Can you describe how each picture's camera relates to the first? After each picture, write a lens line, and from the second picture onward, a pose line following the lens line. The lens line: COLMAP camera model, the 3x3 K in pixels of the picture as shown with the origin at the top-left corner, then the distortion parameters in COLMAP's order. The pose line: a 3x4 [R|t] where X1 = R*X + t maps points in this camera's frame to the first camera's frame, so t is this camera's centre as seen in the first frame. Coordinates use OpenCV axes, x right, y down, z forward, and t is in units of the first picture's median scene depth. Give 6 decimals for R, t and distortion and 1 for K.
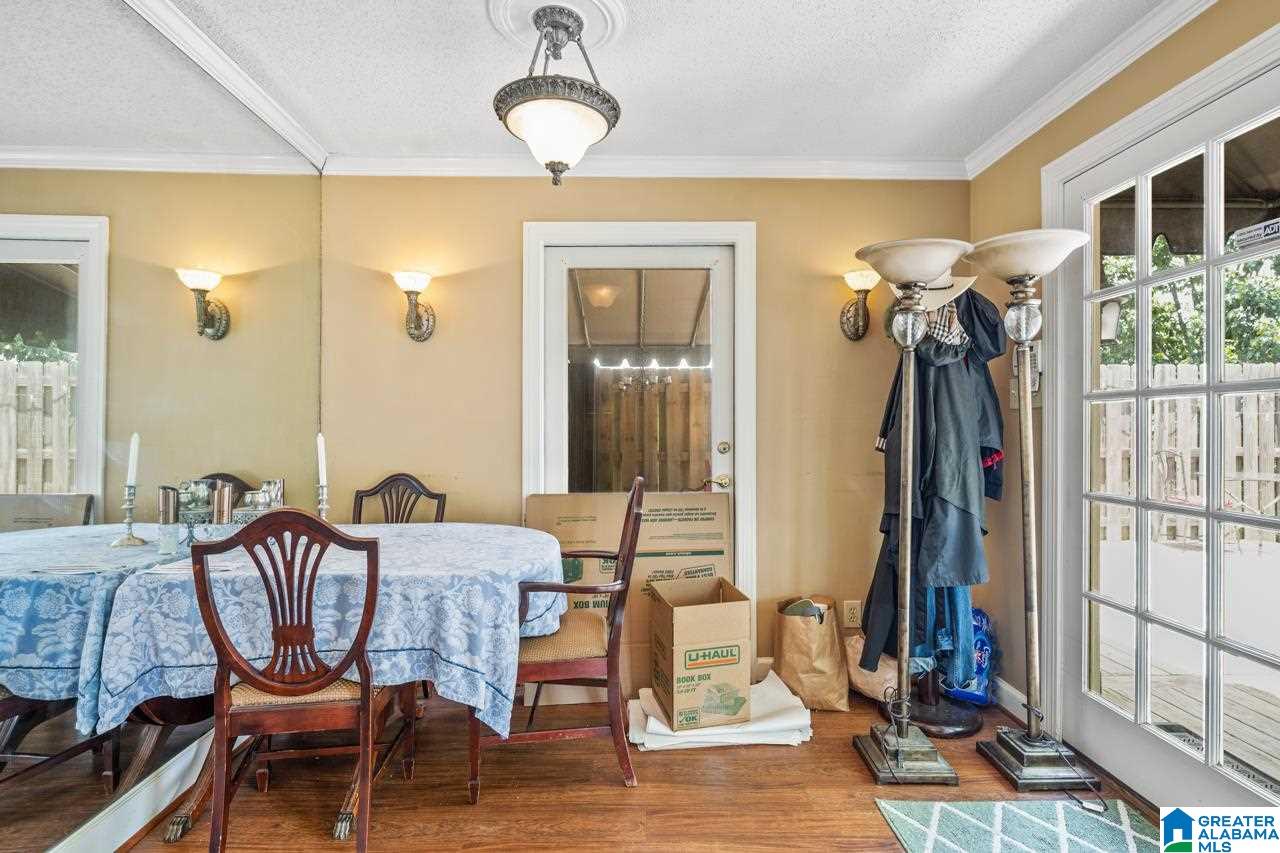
lens RADIAL K [[639.7, 0, 643.9], [0, 639.7, 420.2], [0, 0, 1]] dist [-0.001157, -0.000496]
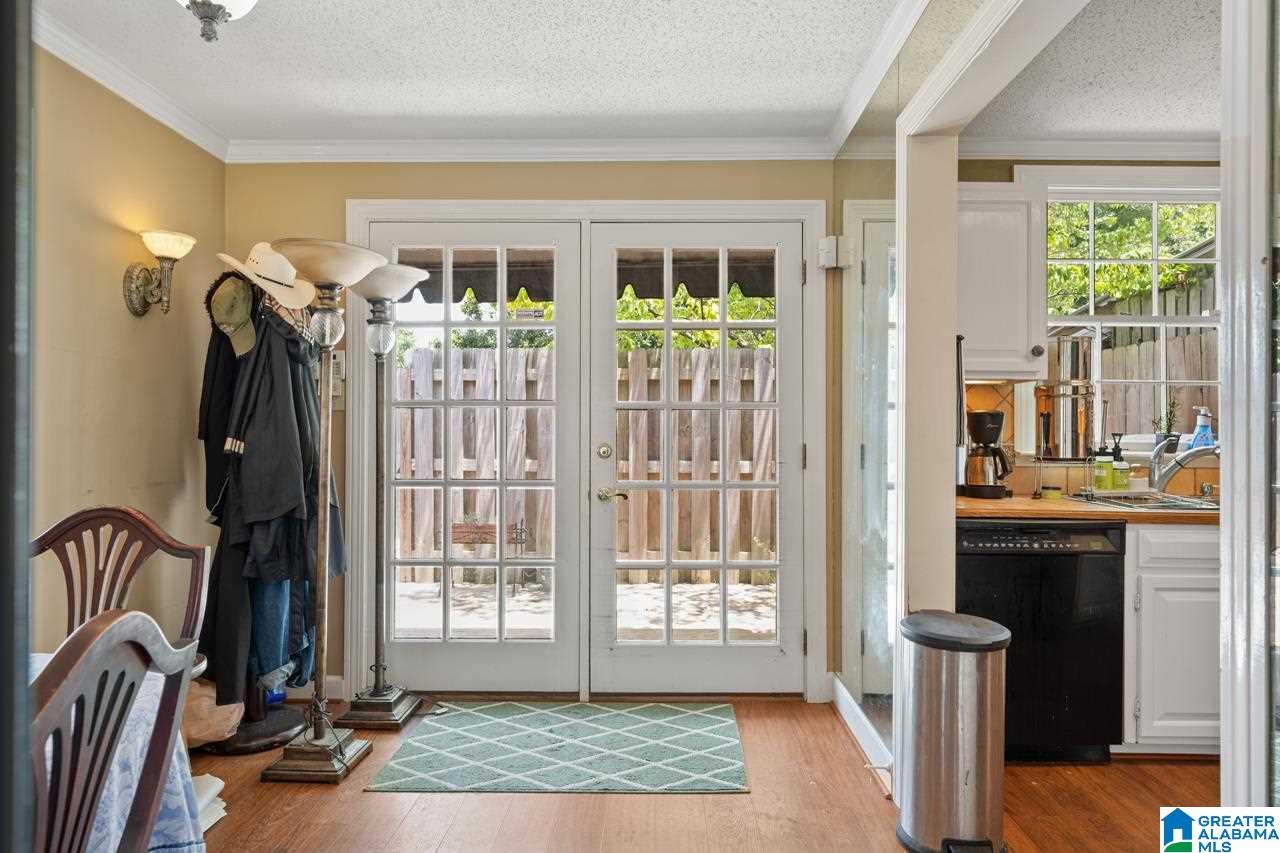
lens RADIAL K [[746.9, 0, 646.4], [0, 746.9, 424.2], [0, 0, 1]] dist [0.001969, 0.000408]
pose [[0.033416, 0.012224, 0.999367, -0.677493], [-0.013516, 0.999839, -0.011778, 0.013613], [-0.999350, -0.013114, 0.033576, 0.417210]]
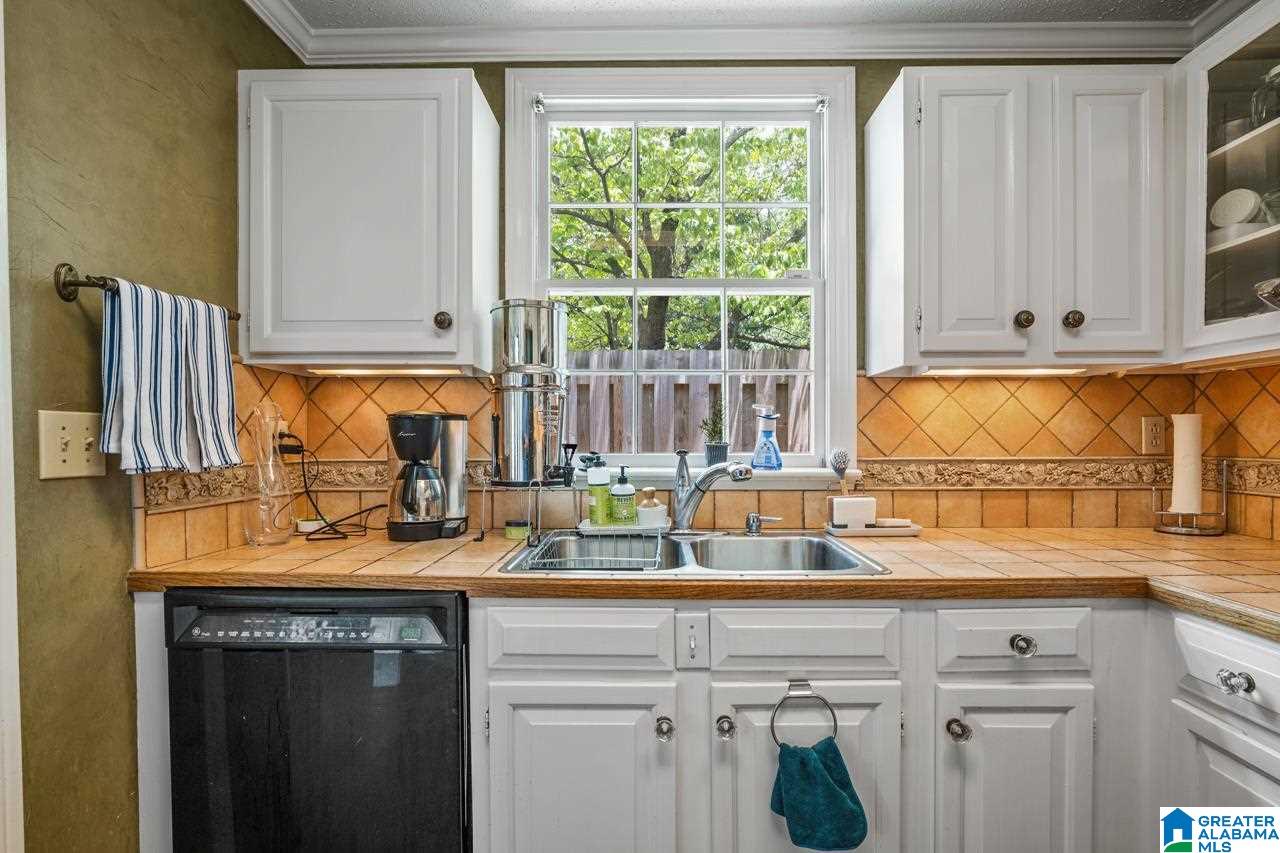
lens RADIAL K [[623.2, 0, 650.3], [0, 623.2, 443.2], [0, 0, 1]] dist [-0.001711, 0.000463]
pose [[0.045580, -0.011242, 0.998897, -0.124063], [-0.007421, 0.999905, 0.011592, -0.005132], [-0.998933, -0.007941, 0.045492, -0.394288]]
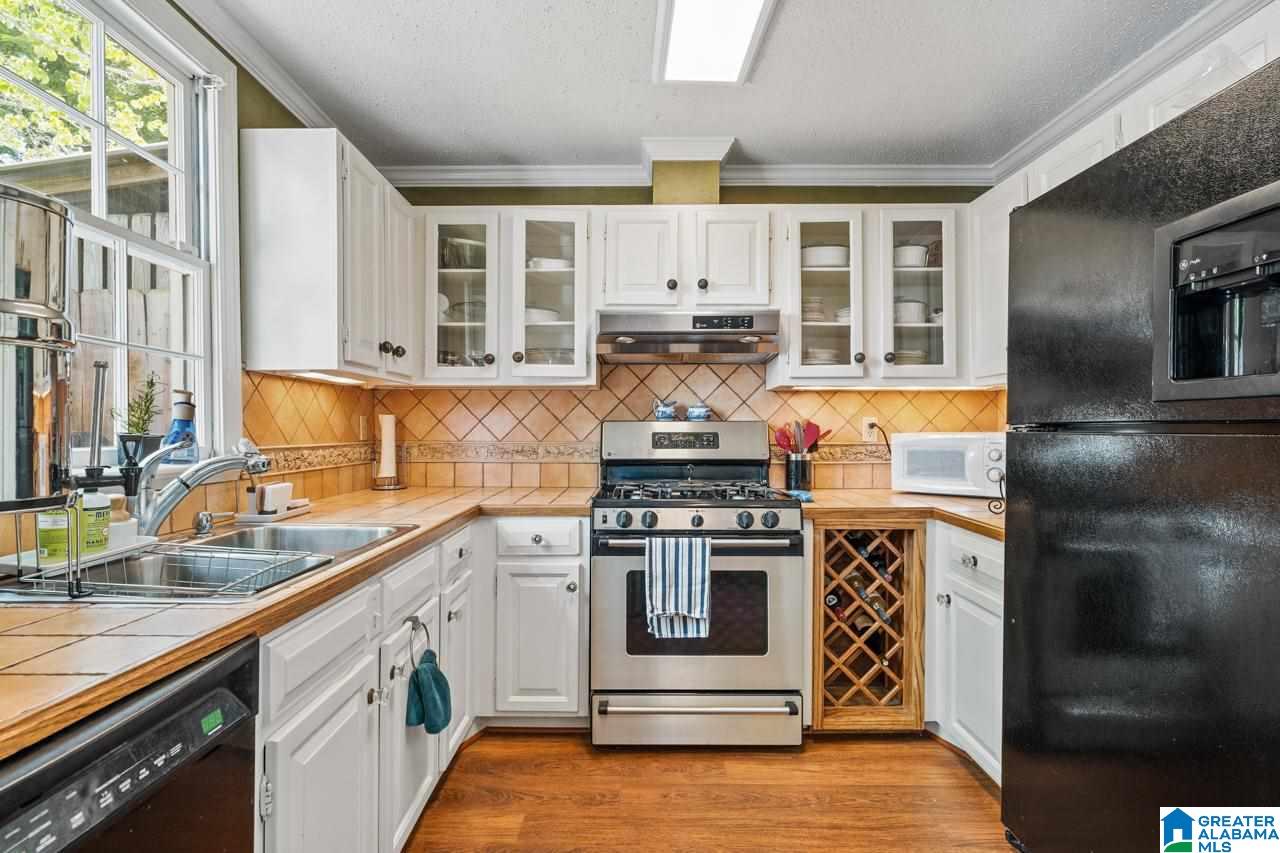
lens RADIAL K [[623.2, 0, 638.1], [0, 623.2, 434.0], [0, 0, 1]] dist [-0.001711, 0.000463]
pose [[-0.999762, -0.004298, 0.021390, 0.142982], [-0.004383, 0.999983, -0.003936, 0.003451], [-0.021373, -0.004029, -0.999763, 0.161785]]
